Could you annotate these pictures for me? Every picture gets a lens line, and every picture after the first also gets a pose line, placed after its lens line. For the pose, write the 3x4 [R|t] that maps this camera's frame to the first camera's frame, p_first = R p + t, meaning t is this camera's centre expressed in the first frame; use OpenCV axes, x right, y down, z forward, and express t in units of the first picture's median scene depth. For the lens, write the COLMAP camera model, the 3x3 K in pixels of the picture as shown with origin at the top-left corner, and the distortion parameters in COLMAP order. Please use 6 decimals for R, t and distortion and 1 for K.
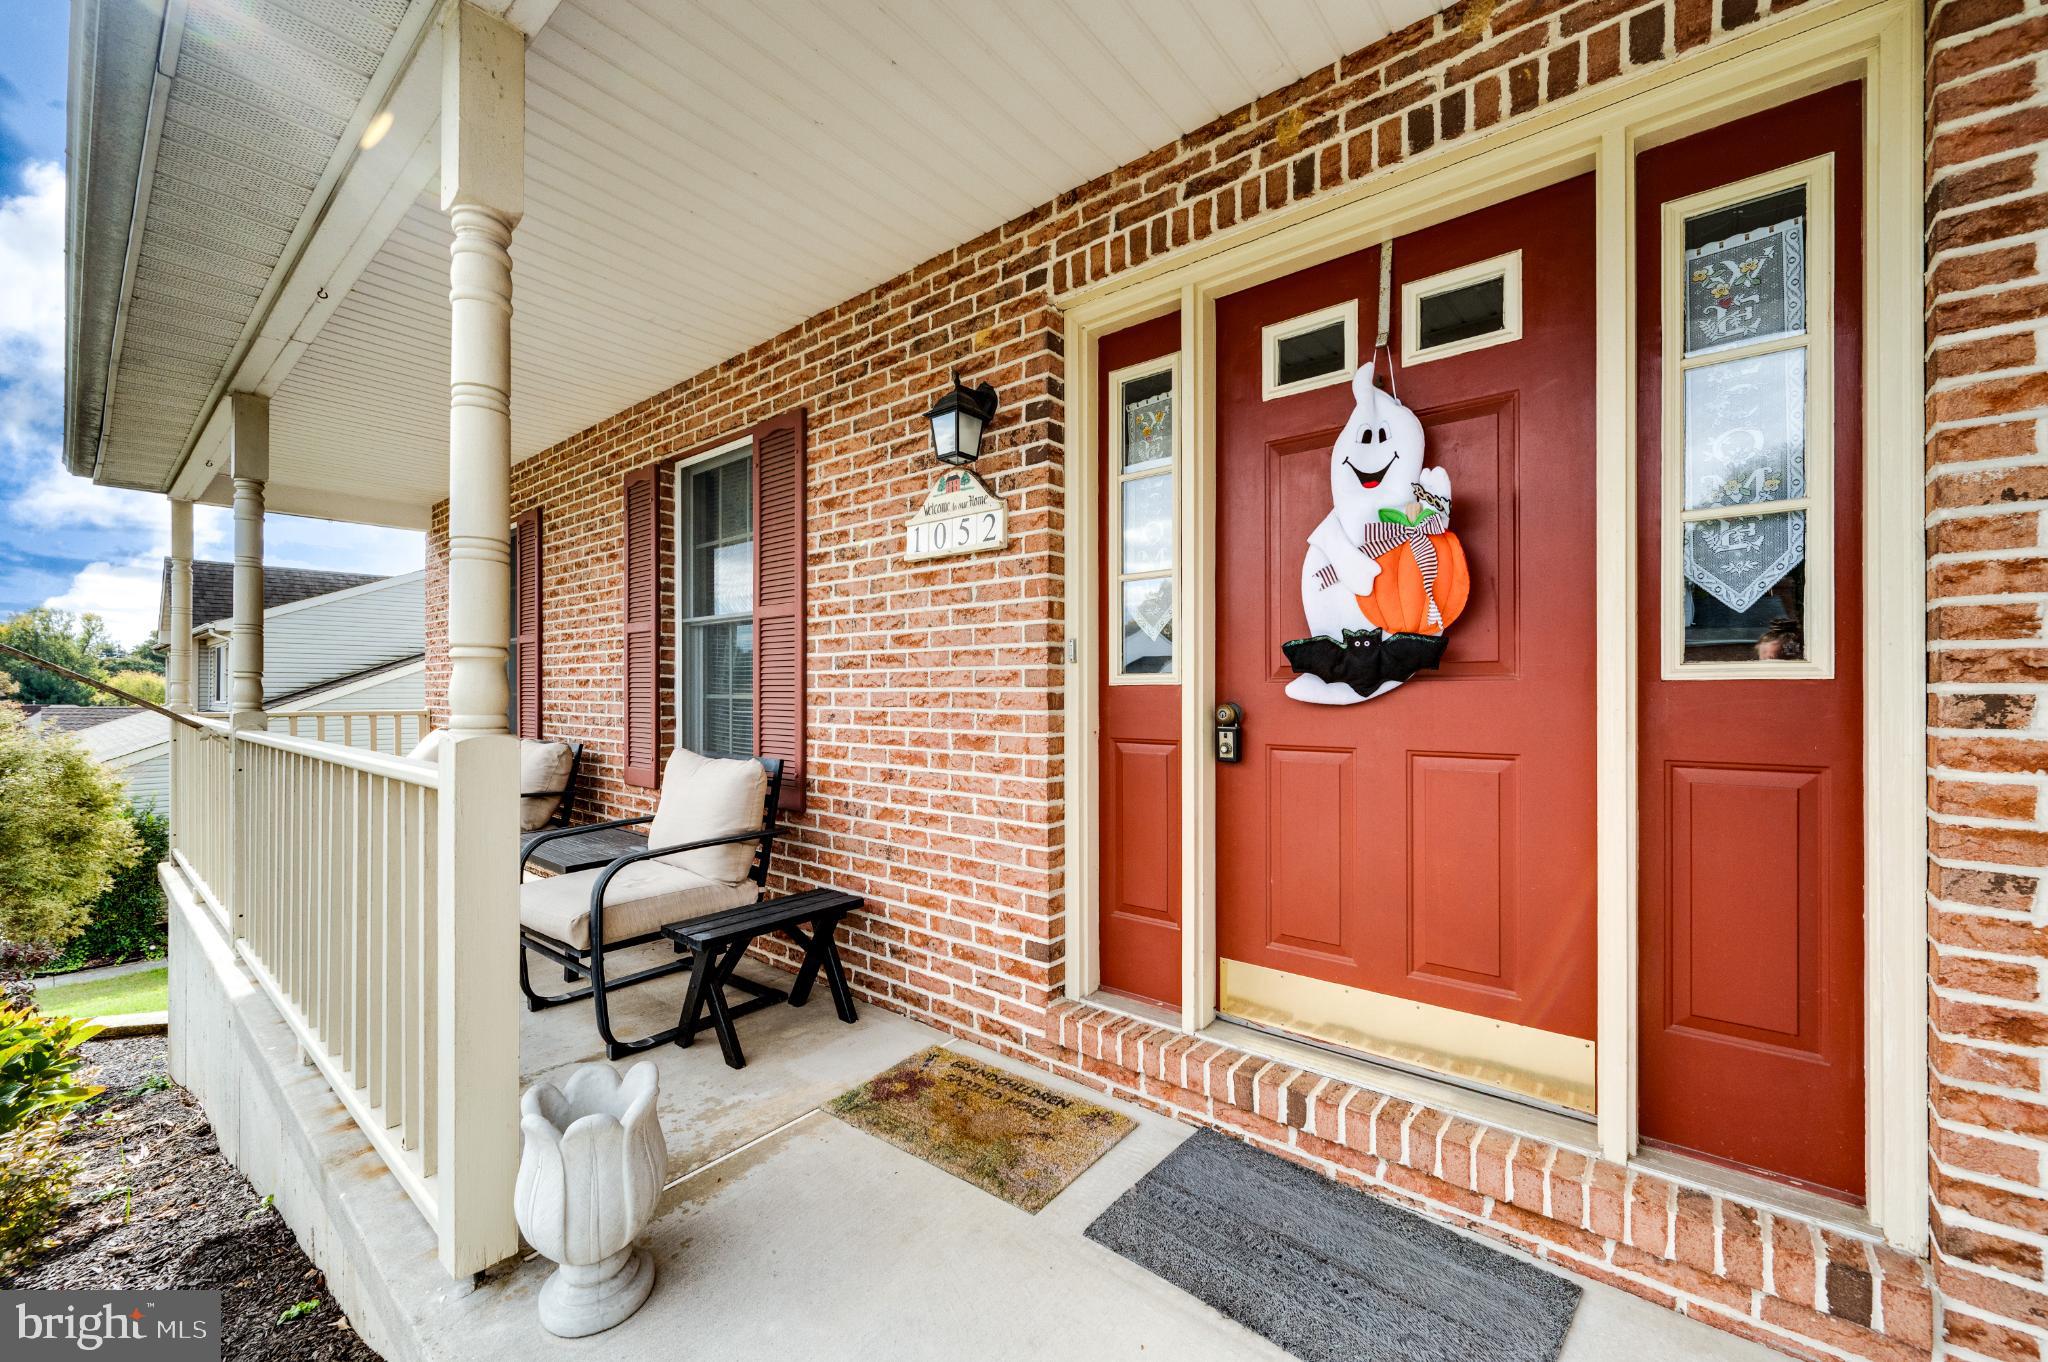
lens RADIAL K [[812.9, 0, 1042.7], [0, 812.9, 684.7], [0, 0, 1]] dist [-0.001753, -0.000075]
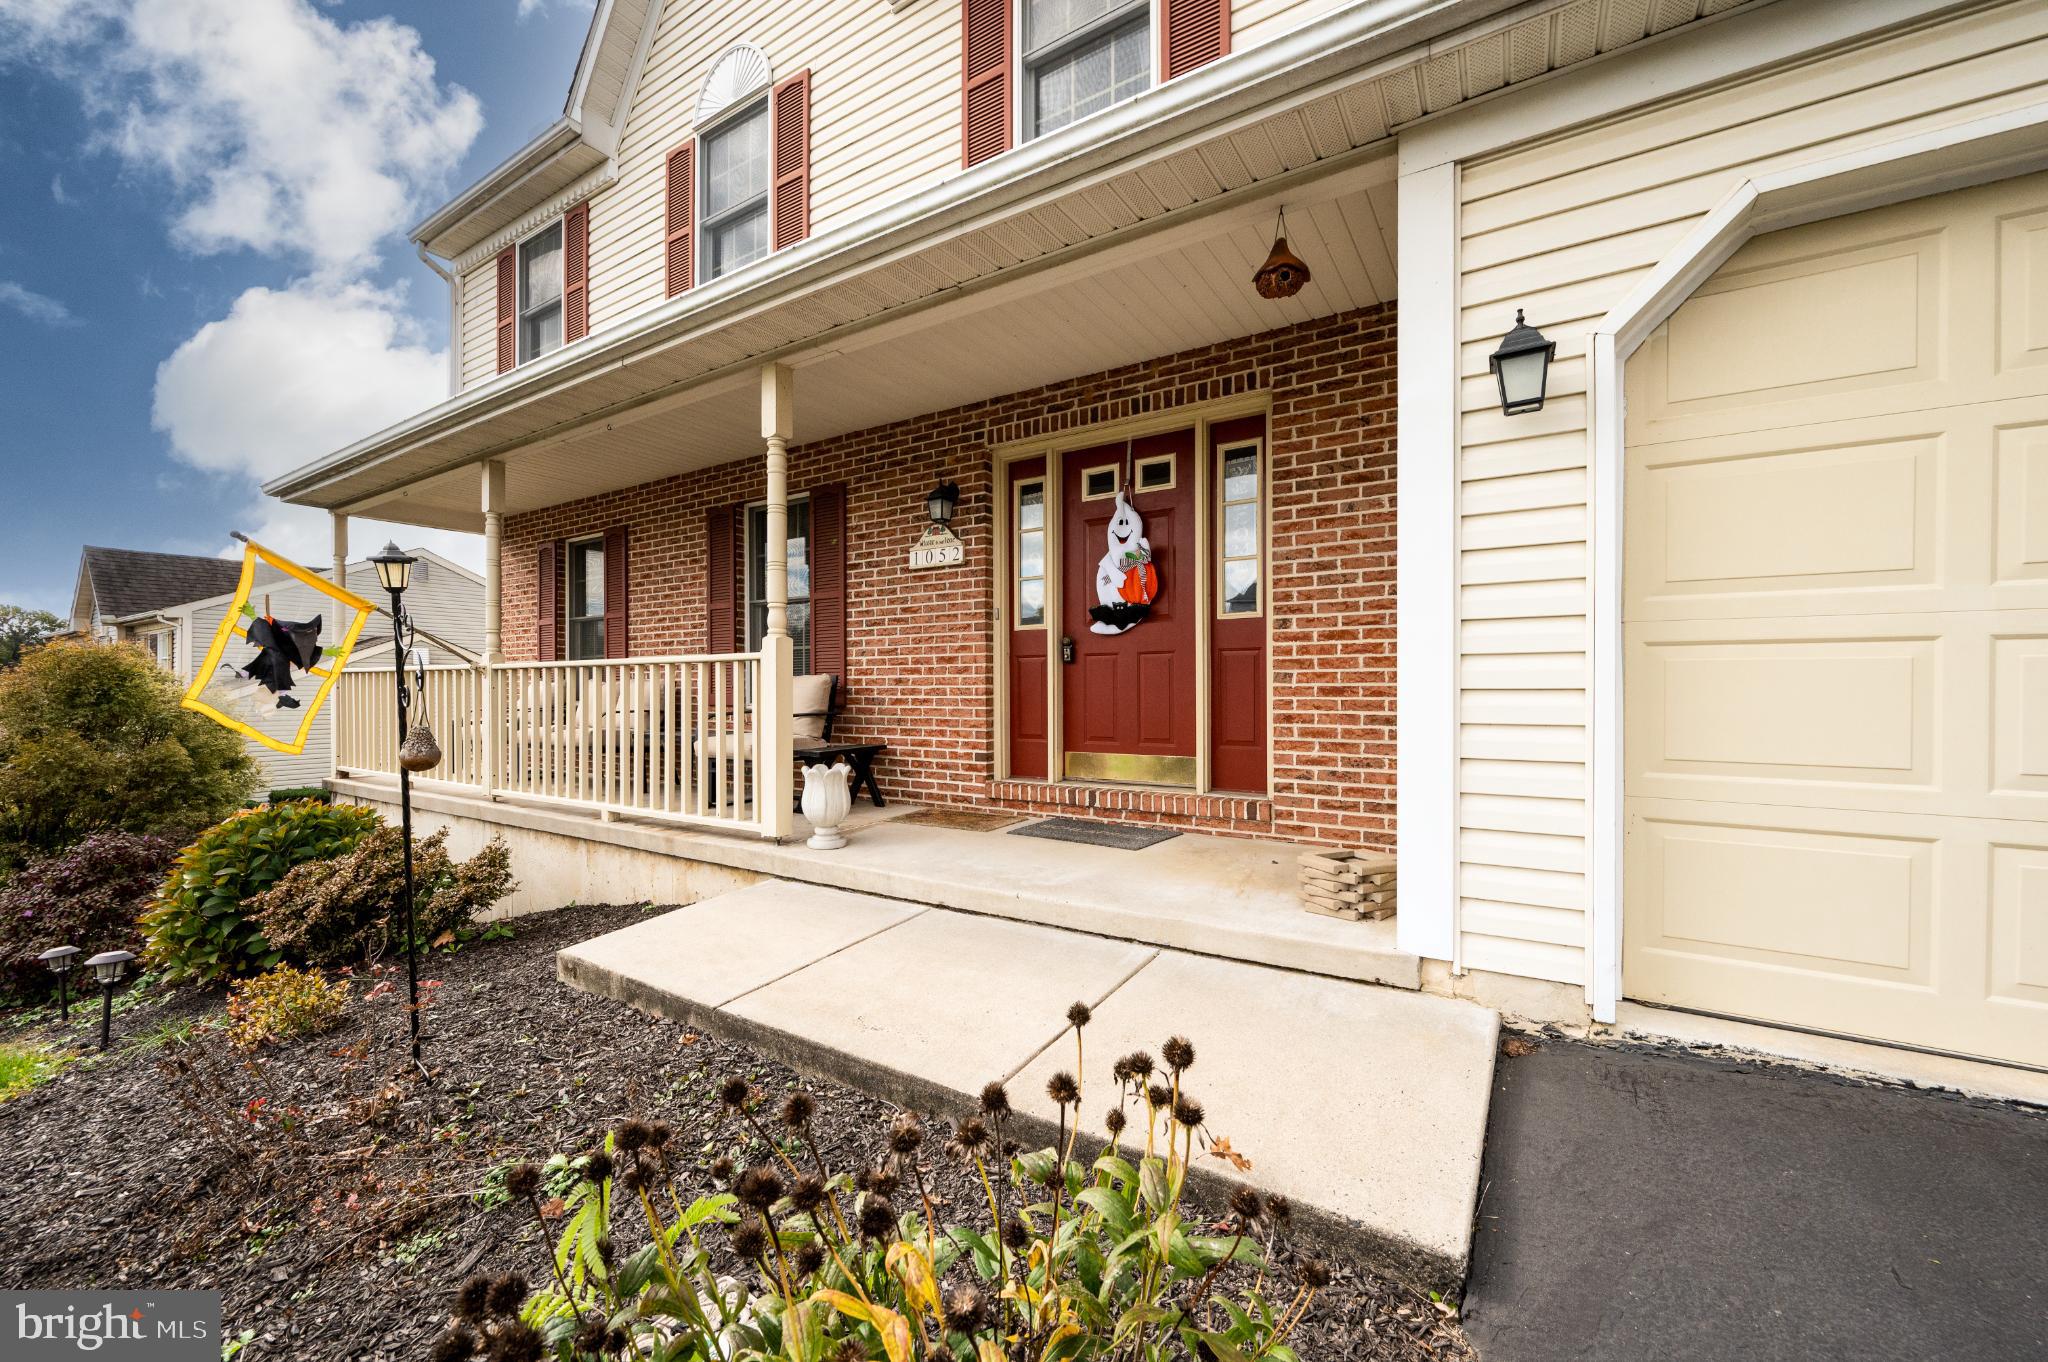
lens RADIAL K [[812.9, 0, 1042.7], [0, 812.9, 684.7], [0, 0, 1]] dist [-0.001753, -0.000075]
pose [[0.992602, -0.003870, 0.121353, -0.100953], [0.003692, 0.999992, 0.001692, 0.137690], [-0.121358, -0.001231, 0.992608, -1.091036]]
